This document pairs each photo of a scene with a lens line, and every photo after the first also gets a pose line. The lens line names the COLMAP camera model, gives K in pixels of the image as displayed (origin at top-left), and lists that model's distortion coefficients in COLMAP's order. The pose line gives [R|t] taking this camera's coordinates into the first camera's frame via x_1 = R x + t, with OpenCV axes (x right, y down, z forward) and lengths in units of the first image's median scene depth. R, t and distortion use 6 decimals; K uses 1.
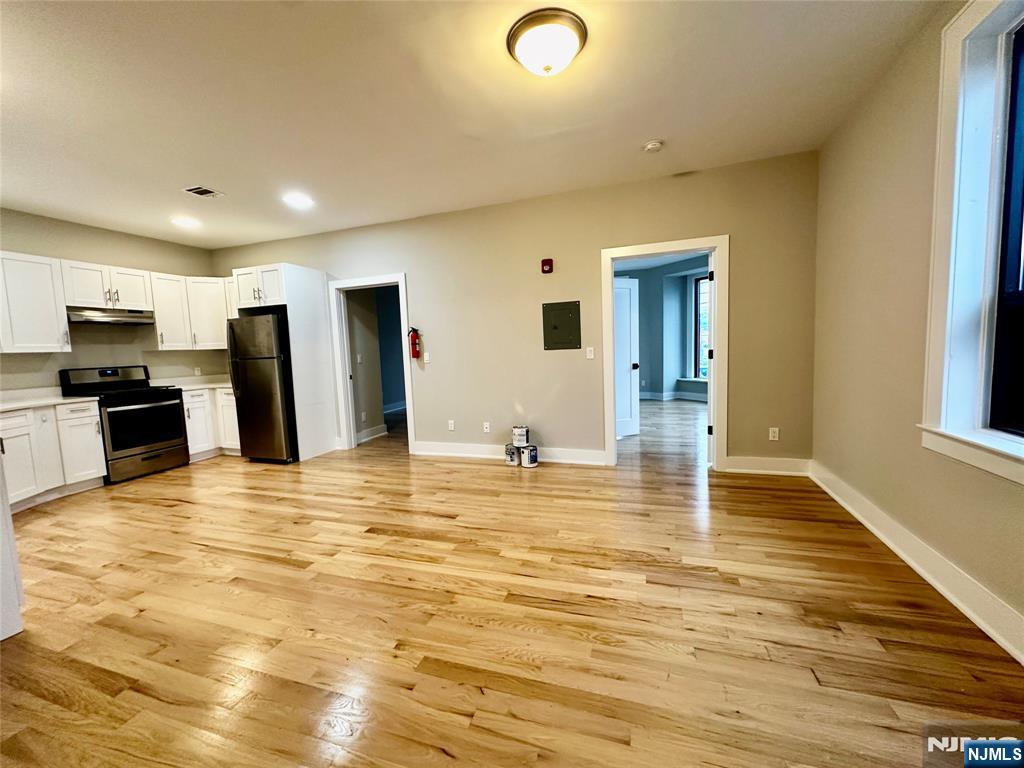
lens RADIAL K [[407.9, 0, 512.0], [0, 407.9, 384.0], [0, 0, 1]] dist [-0.000255, -0.000269]
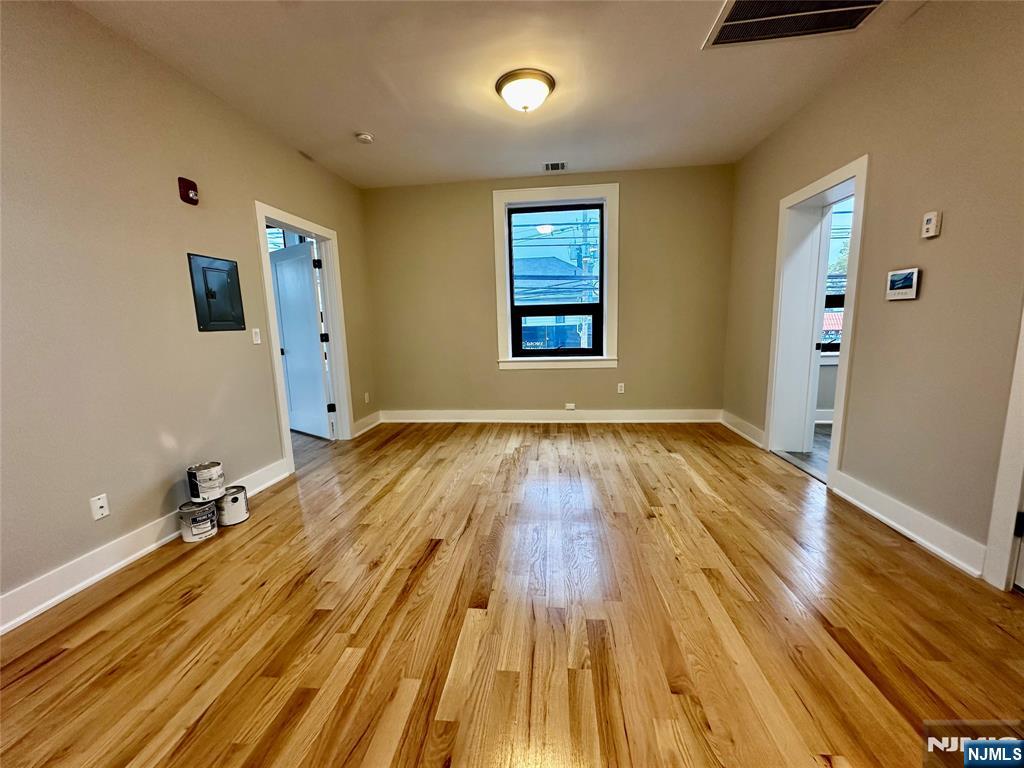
lens RADIAL K [[407.9, 0, 512.0], [0, 407.9, 384.0], [0, 0, 1]] dist [-0.000255, -0.000269]
pose [[-0.214793, -0.100916, 0.971432, -0.729546], [0.125213, 0.983594, 0.129865, -0.032382], [-0.968600, 0.149529, -0.198633, 0.811746]]
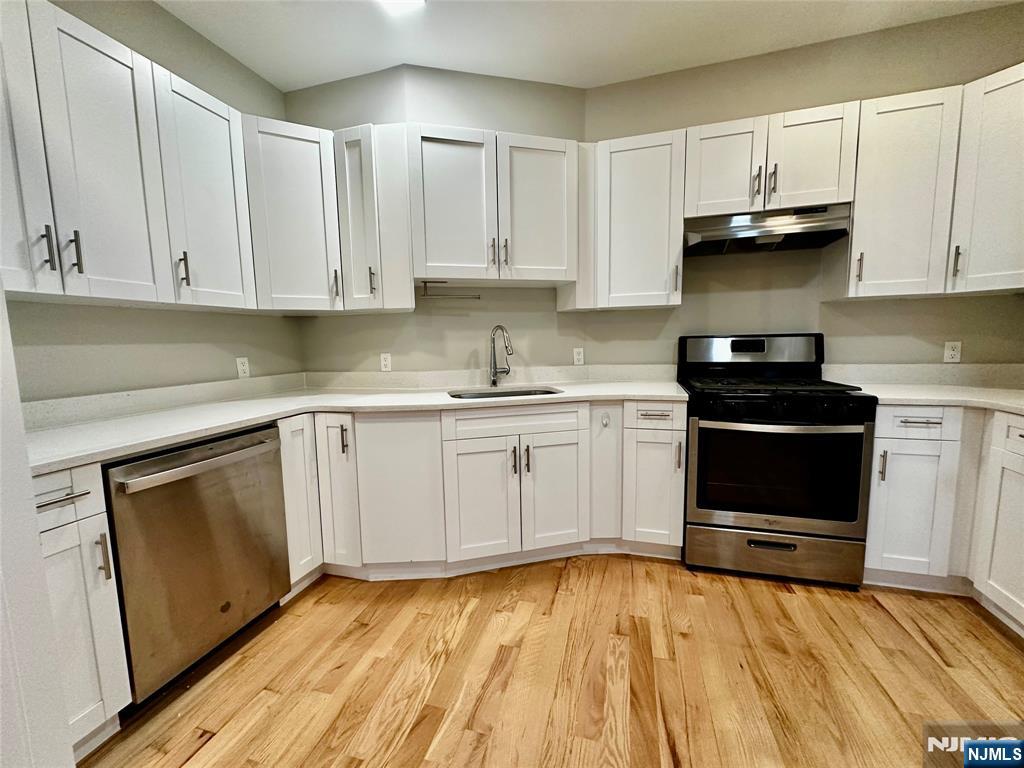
lens RADIAL K [[407.9, 0, 512.0], [0, 407.9, 384.0], [0, 0, 1]] dist [-0.000255, -0.000269]
pose [[0.039935, 0.148137, -0.988160, -0.601227], [-0.068913, 0.987003, 0.145178, -0.042286], [0.996823, 0.062300, 0.049625, 0.851648]]
